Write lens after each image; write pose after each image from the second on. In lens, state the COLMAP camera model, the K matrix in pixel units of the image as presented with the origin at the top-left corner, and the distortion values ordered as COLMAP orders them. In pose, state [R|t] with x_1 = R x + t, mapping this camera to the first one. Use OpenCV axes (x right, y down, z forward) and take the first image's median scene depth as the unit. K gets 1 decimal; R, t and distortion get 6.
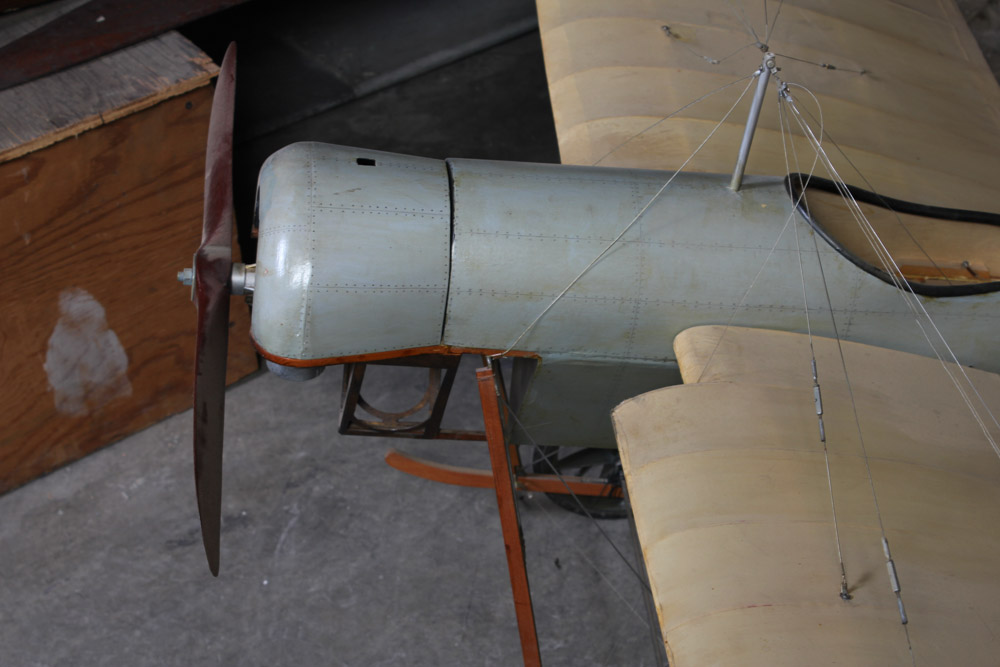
lens RADIAL K [[1926.6, 0, 500.0], [0, 1926.6, 333.5], [0, 0, 1]] dist [0.041116, 0.130102]
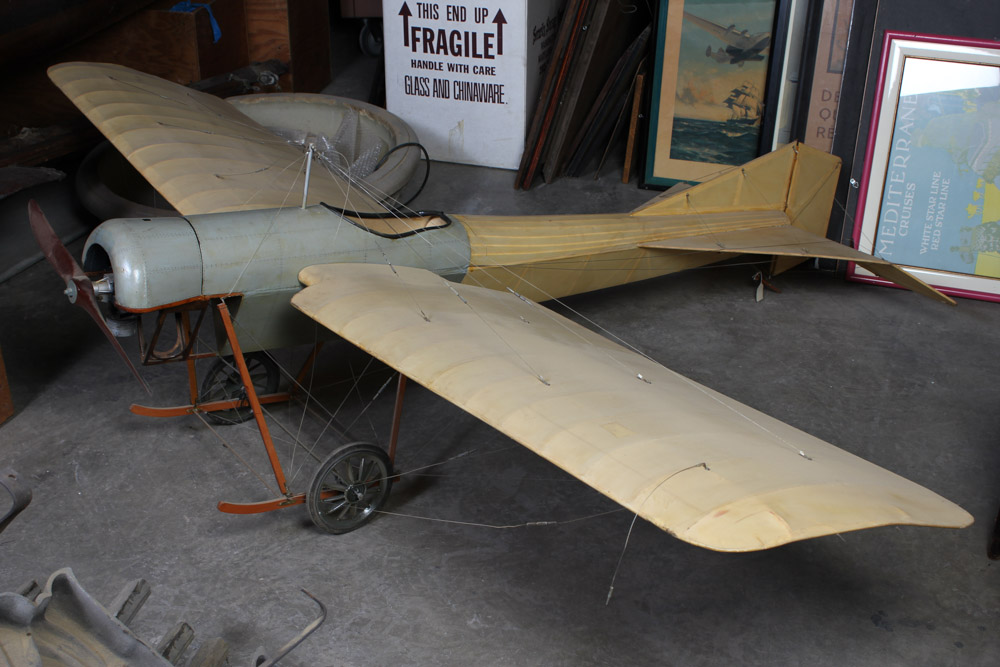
lens RADIAL K [[1316.7, 0, 501.4], [0, 1316.7, 348.7], [0, 0, 1]] dist [-0.009844, -0.003137]
pose [[0.850699, -0.208550, 0.482512, -0.465864], [0.280123, 0.956590, -0.080419, 0.274363], [-0.444794, 0.203575, 0.872190, -0.422954]]
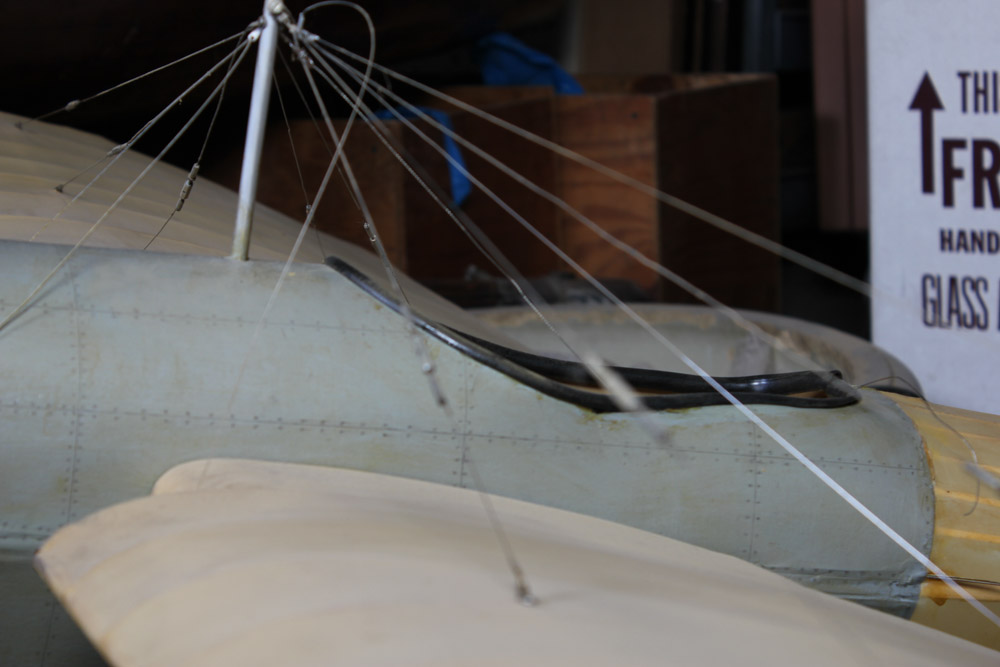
lens RADIAL K [[2412.1, 0, 500.0], [0, 2412.1, 333.5], [0, 0, 1]] dist [0.060167, 0.229246]
pose [[0.972614, -0.034574, 0.229842, 0.030908], [0.138073, 0.881428, -0.451687, 0.284509], [-0.186972, 0.471052, 0.862062, 0.375508]]
